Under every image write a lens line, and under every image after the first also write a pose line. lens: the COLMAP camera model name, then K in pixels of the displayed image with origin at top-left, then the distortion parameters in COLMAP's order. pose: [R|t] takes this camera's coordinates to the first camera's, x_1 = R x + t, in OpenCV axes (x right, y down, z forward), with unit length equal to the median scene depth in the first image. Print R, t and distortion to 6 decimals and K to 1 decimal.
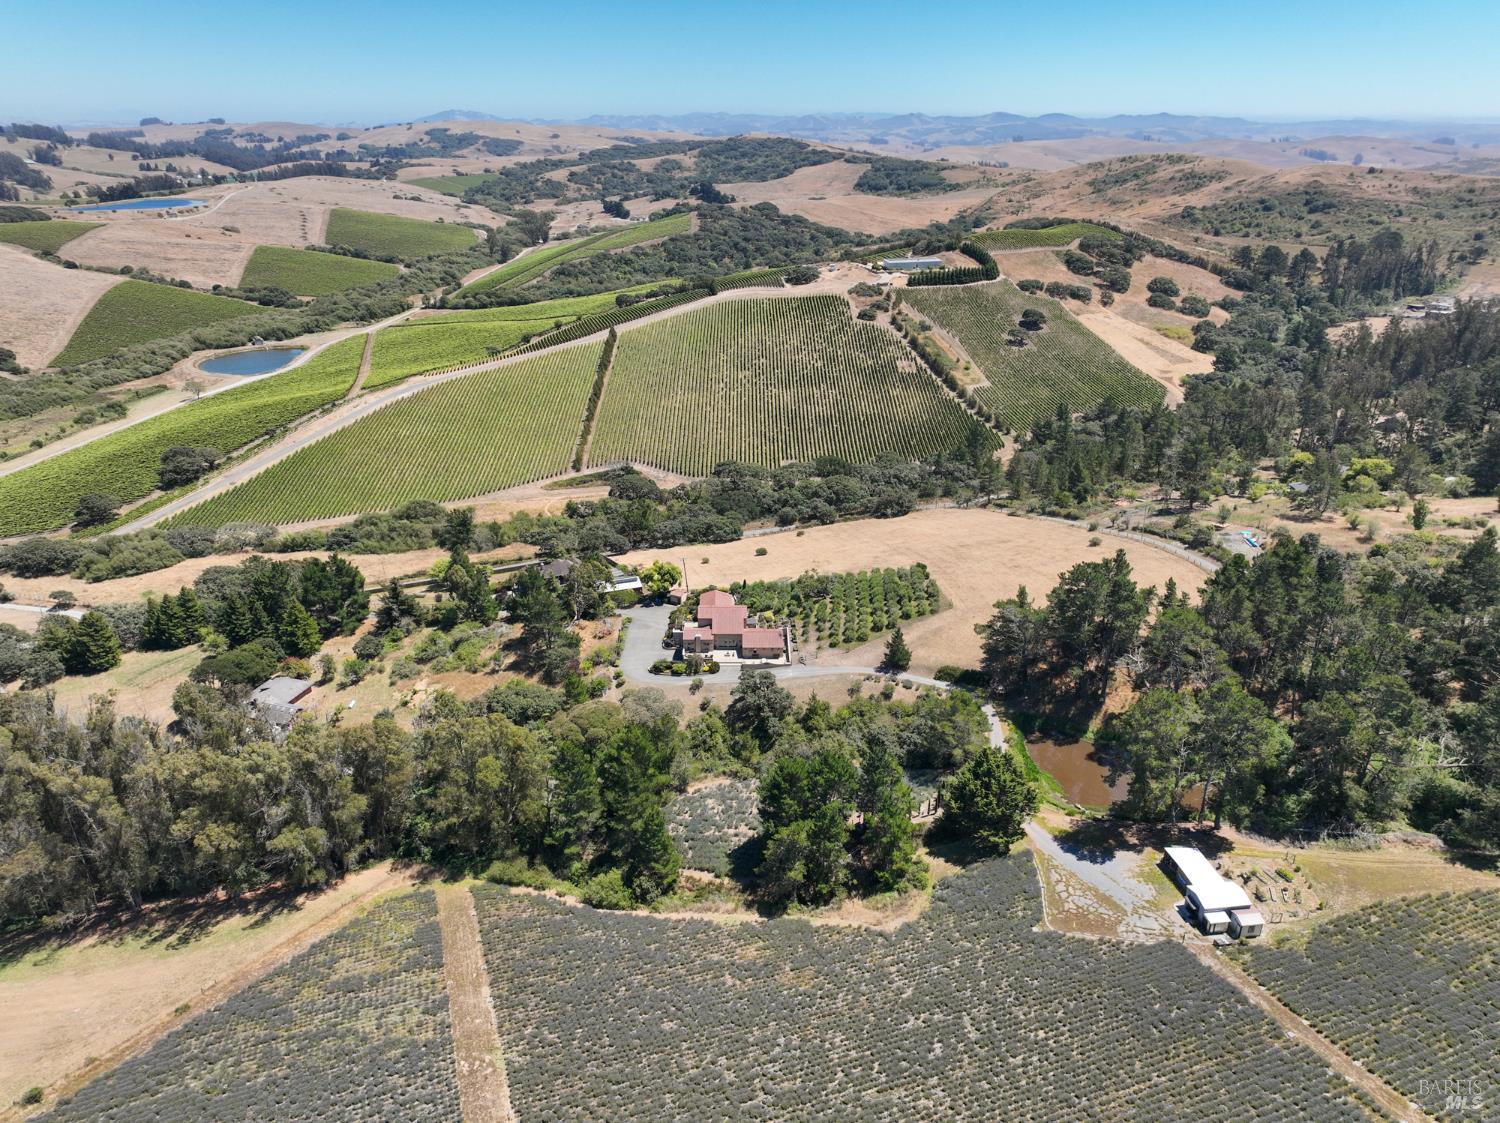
lens RADIAL K [[1049.4, 0, 747.9], [0, 1049.4, 557.6], [0, 0, 1]] dist [-0.007632, 0.025231]
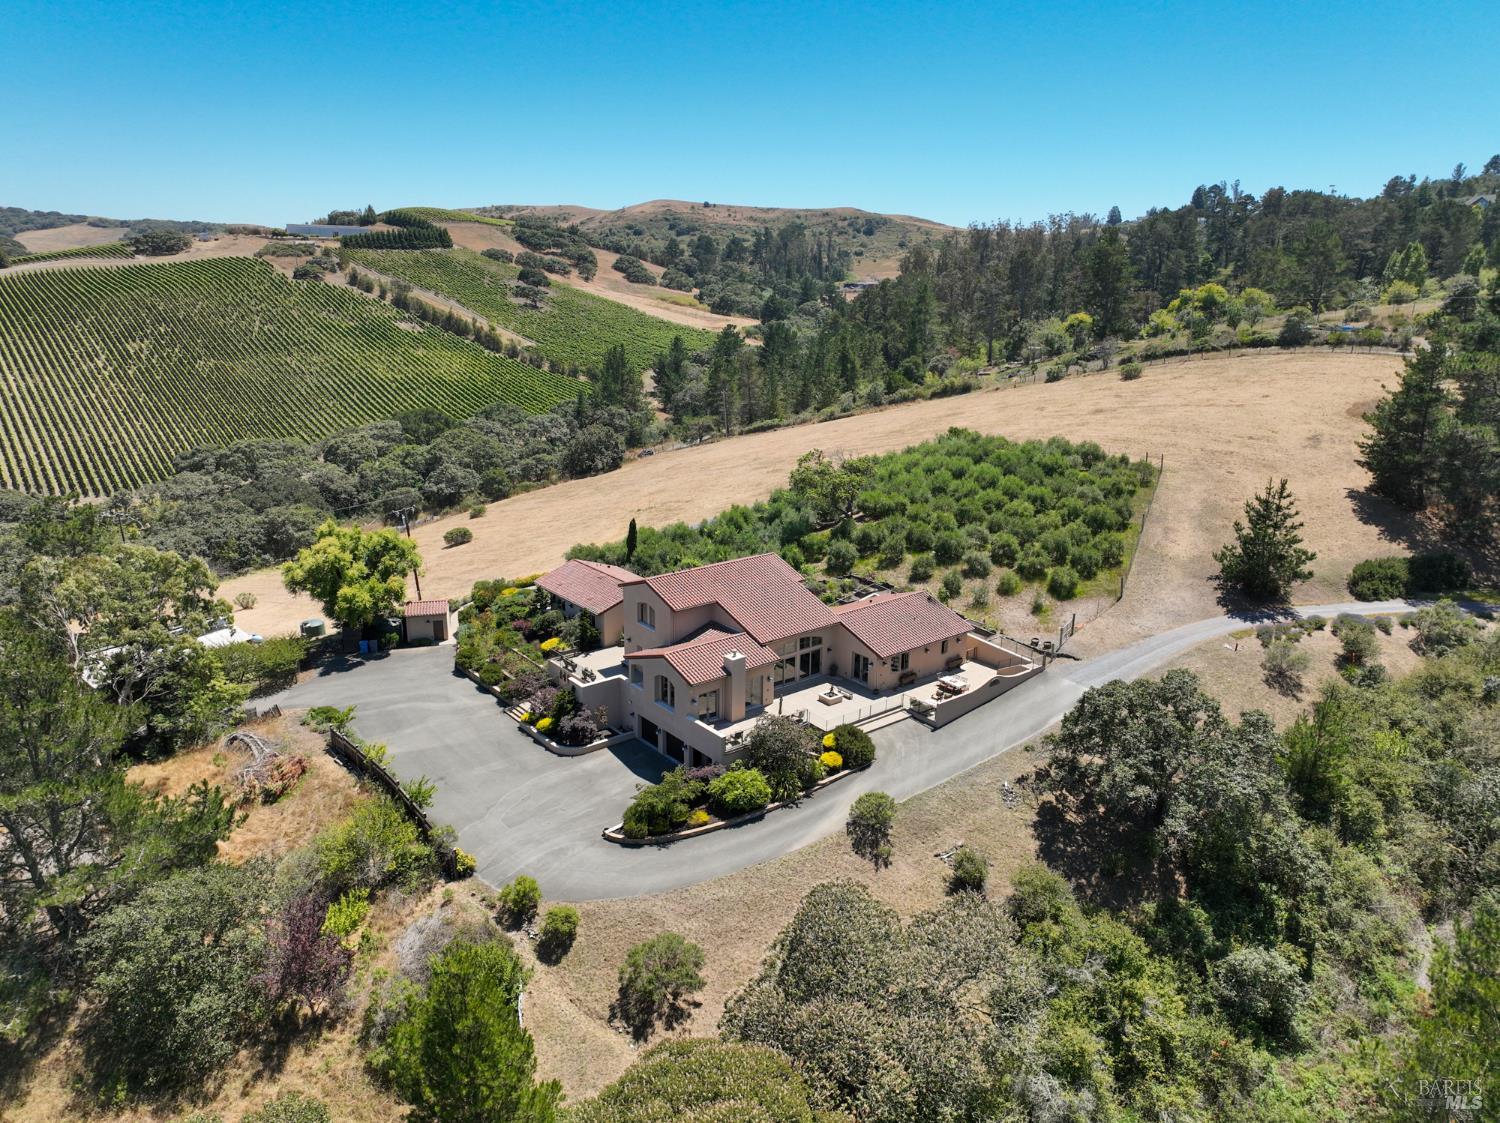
lens RADIAL K [[1049.4, 0, 747.9], [0, 1049.4, 557.6], [0, 0, 1]] dist [-0.007632, 0.025231]
pose [[0.788347, -0.168177, 0.591798, -0.093737], [0.230833, 0.972495, -0.031134, 0.027360], [-0.570285, 0.161151, 0.805485, 0.361827]]
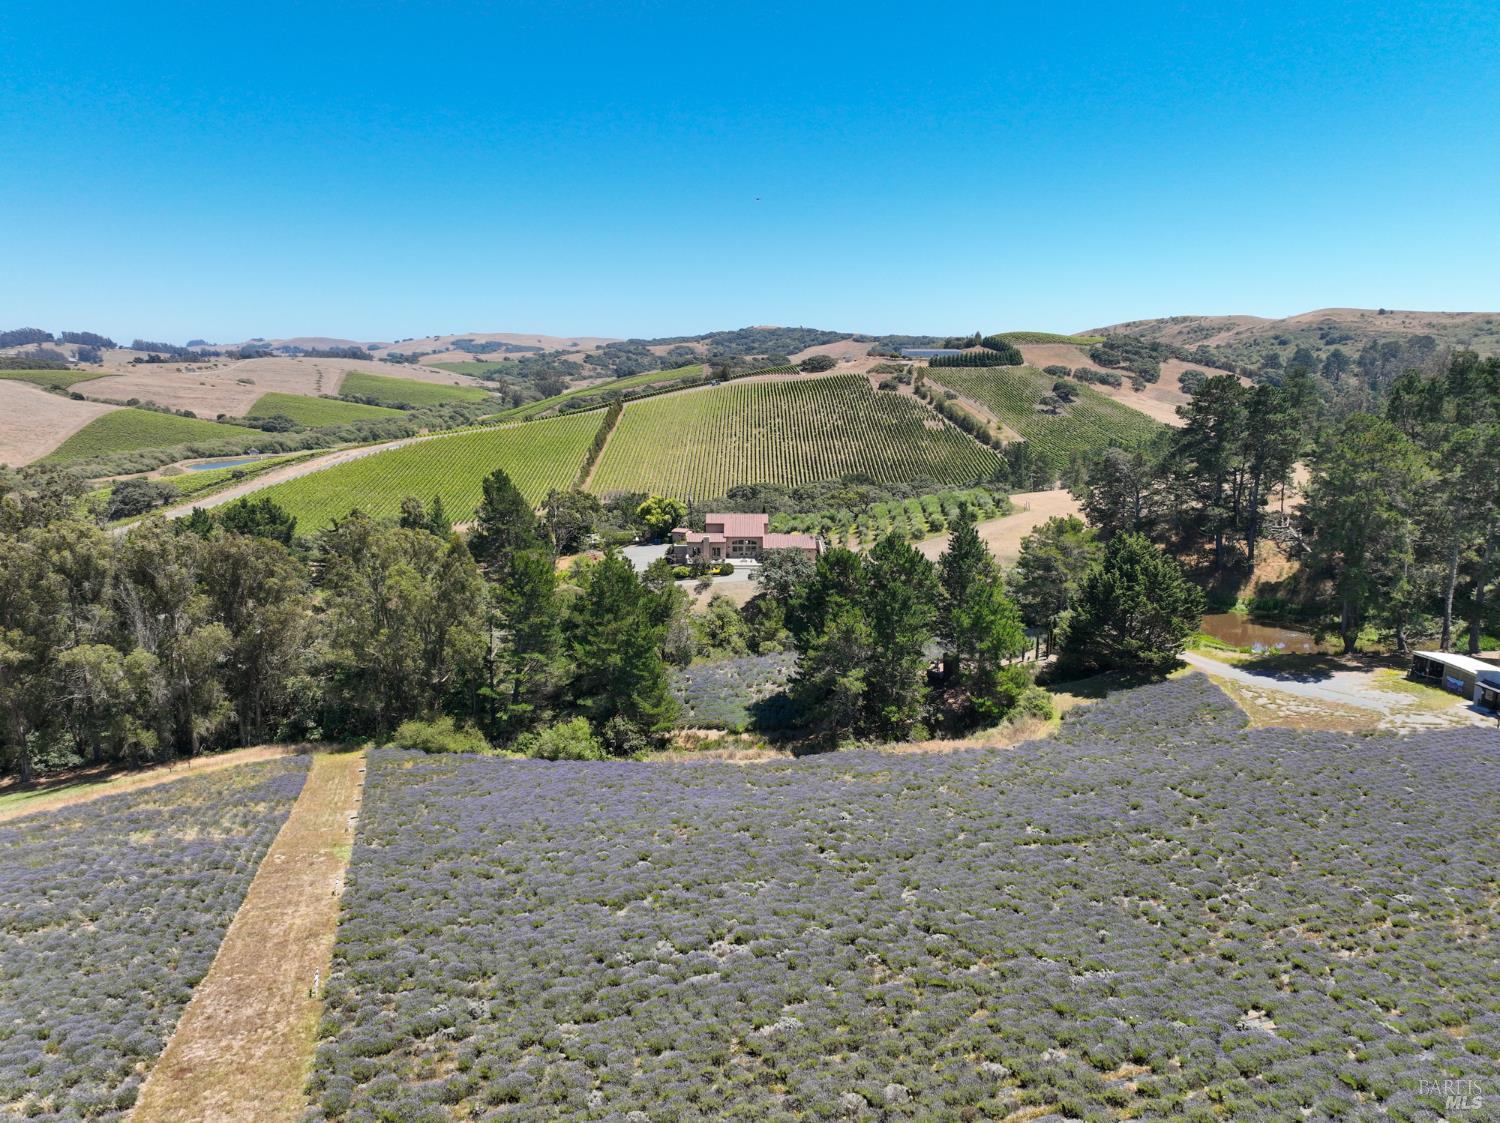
lens RADIAL K [[1049.4, 0, 747.9], [0, 1049.4, 557.6], [0, 0, 1]] dist [-0.007632, 0.025231]
pose [[0.999952, -0.001847, -0.009651, -0.004189], [-0.000113, 0.979947, -0.199257, 0.114444], [0.009826, 0.199248, 0.979900, 0.110942]]
